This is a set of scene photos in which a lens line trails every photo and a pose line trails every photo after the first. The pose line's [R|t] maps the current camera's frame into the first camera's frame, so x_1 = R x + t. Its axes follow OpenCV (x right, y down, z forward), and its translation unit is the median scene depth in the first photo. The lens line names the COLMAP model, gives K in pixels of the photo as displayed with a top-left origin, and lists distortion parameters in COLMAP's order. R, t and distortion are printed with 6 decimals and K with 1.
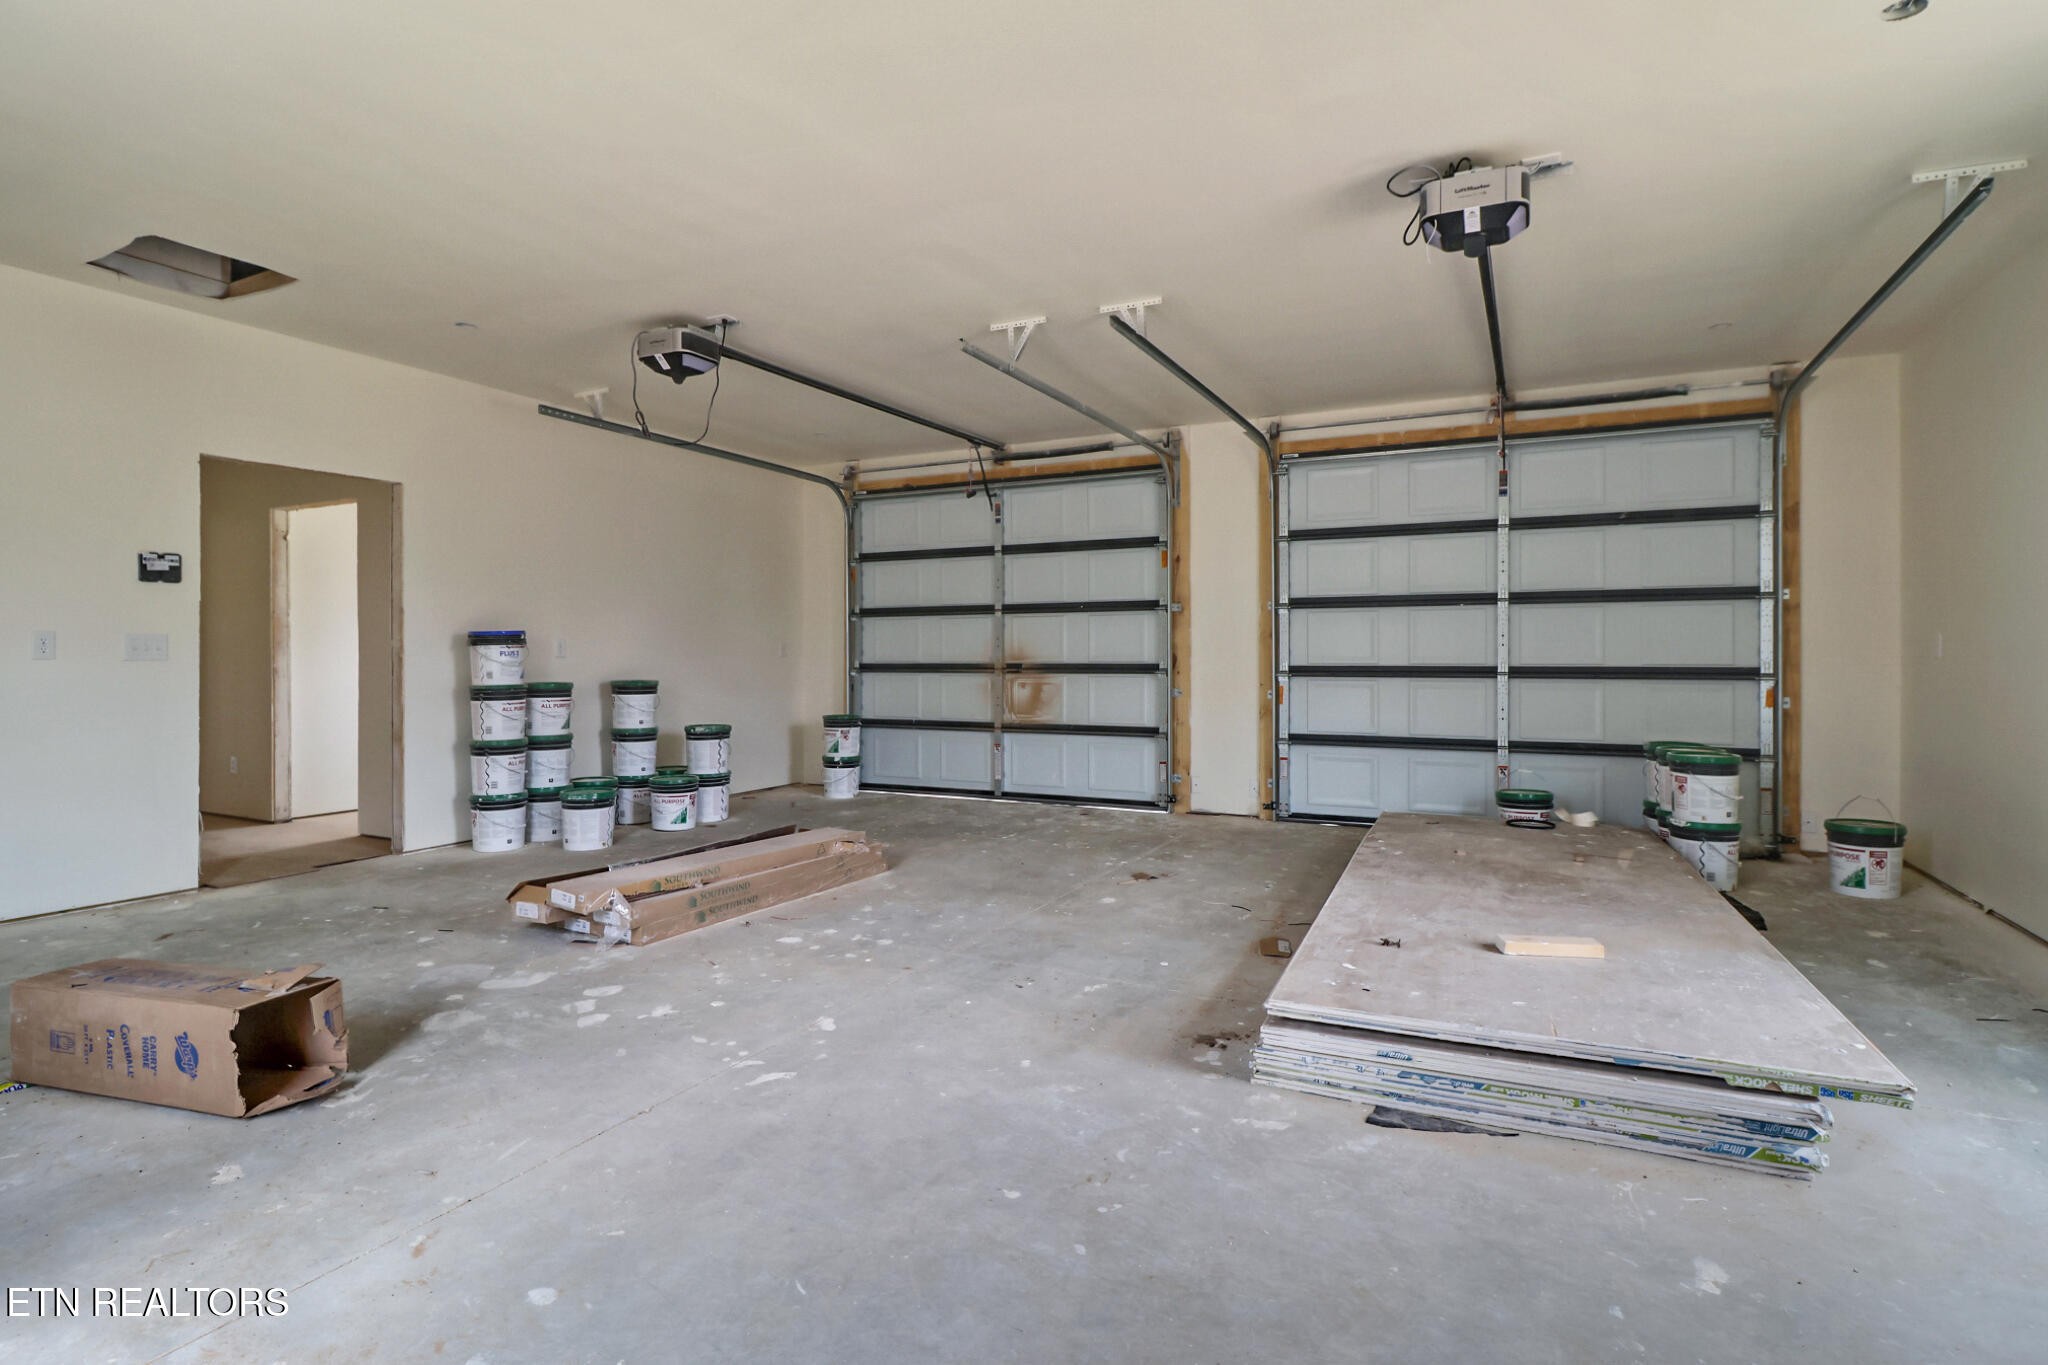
lens RADIAL K [[1000.8, 0, 1033.4], [0, 1000.8, 649.6], [0, 0, 1]] dist [0.000393, -0.000997]
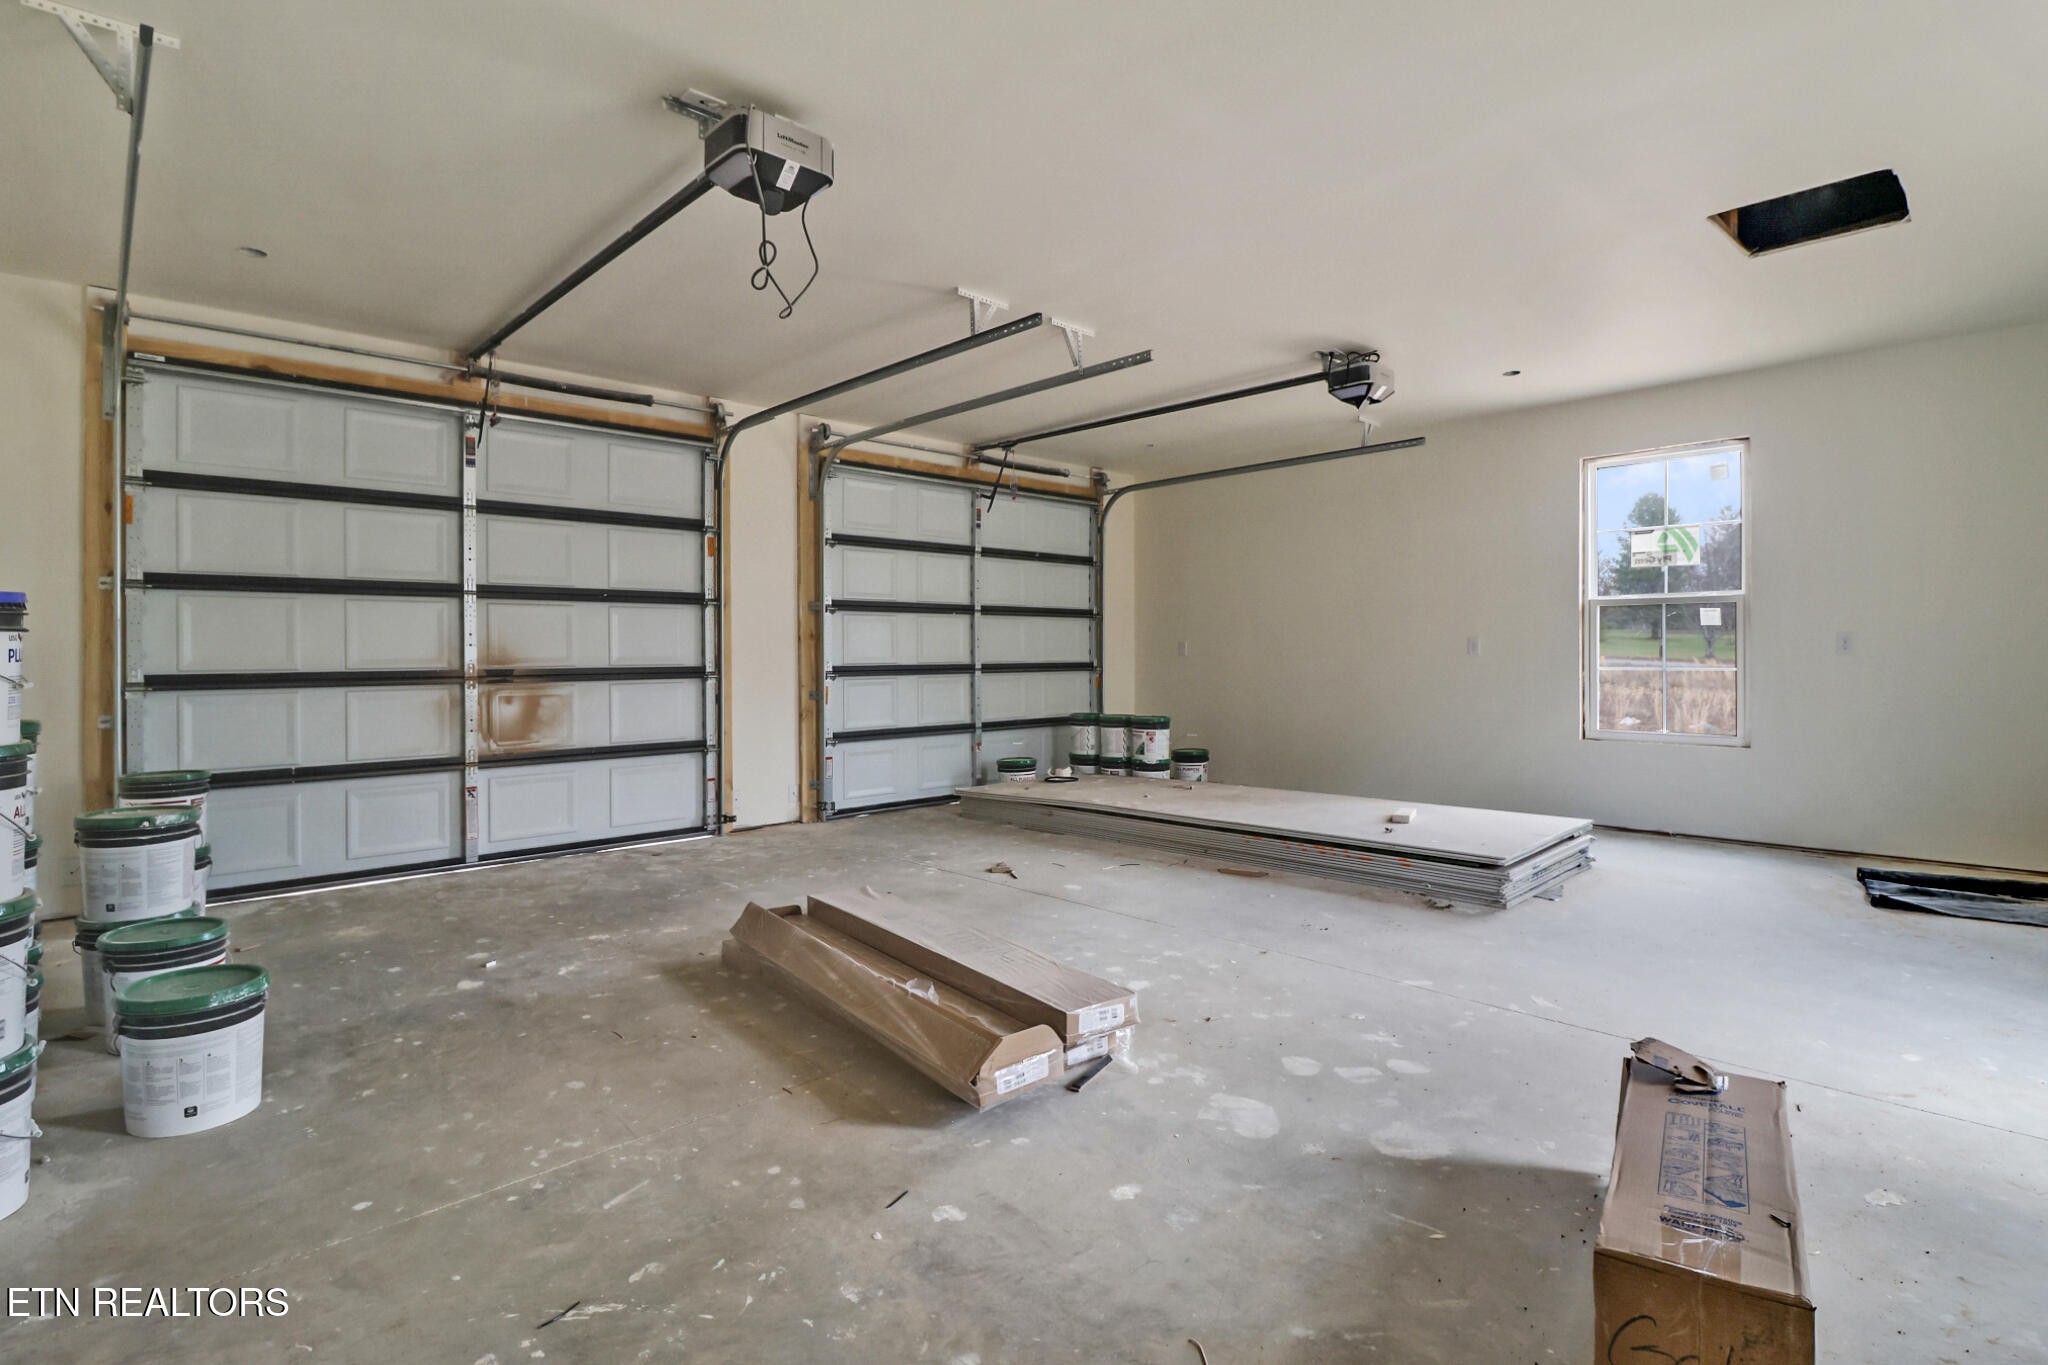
lens RADIAL K [[1000.8, 0, 1033.4], [0, 1000.8, 649.6], [0, 0, 1]] dist [0.000393, -0.000997]
pose [[0.337448, 0.003366, 0.941338, -0.621433], [0.001113, 0.999991, -0.003974, 0.003469], [-0.941344, 0.002388, 0.337441, 0.456151]]
